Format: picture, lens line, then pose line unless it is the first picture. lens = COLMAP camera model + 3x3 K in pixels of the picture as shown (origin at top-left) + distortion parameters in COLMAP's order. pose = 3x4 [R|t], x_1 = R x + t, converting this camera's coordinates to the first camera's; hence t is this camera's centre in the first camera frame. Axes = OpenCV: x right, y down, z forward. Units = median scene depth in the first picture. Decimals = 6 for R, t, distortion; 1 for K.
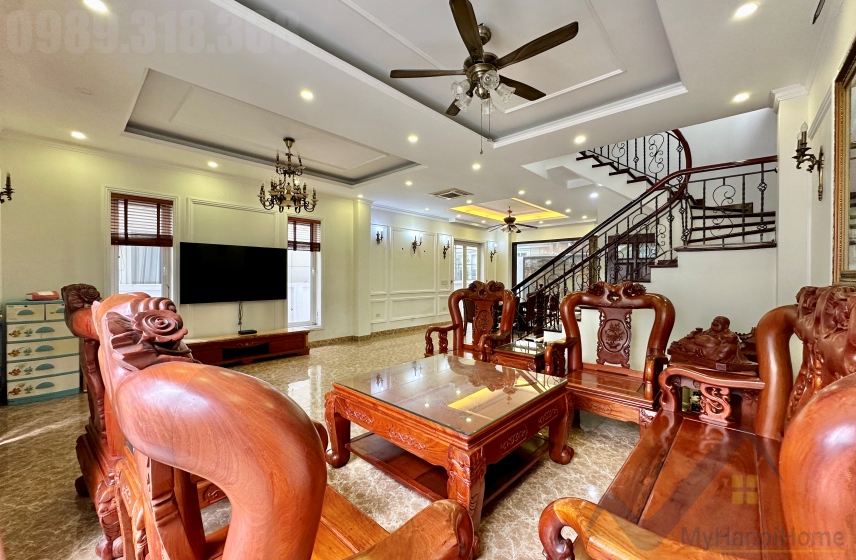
lens RADIAL K [[340.2, 0, 431.6], [0, 340.2, 279.4], [0, 0, 1]] dist [0.007755, -0.000086]
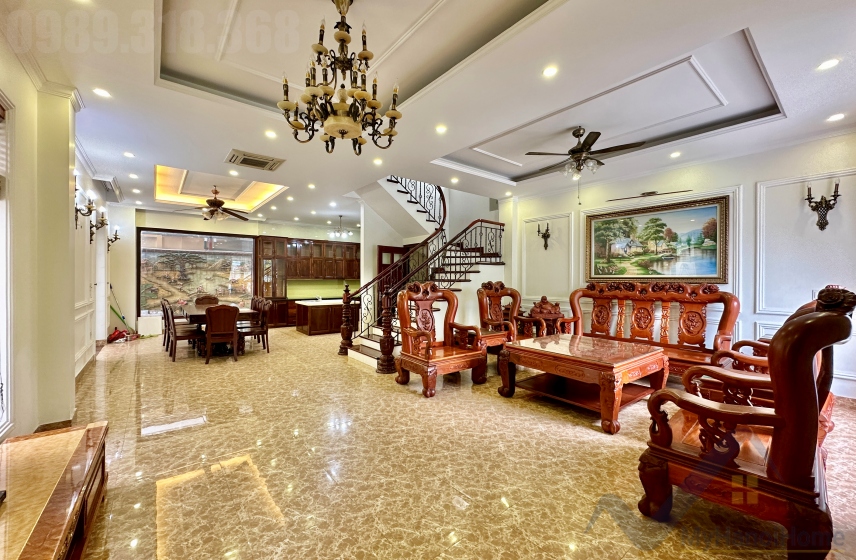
lens RADIAL K [[340.2, 0, 431.6], [0, 340.2, 279.4], [0, 0, 1]] dist [0.007755, -0.000086]
pose [[0.147509, -0.012976, 0.988976, -0.865914], [0.006519, 0.999905, 0.012147, -0.020887], [-0.989039, 0.004655, 0.147580, 0.794109]]
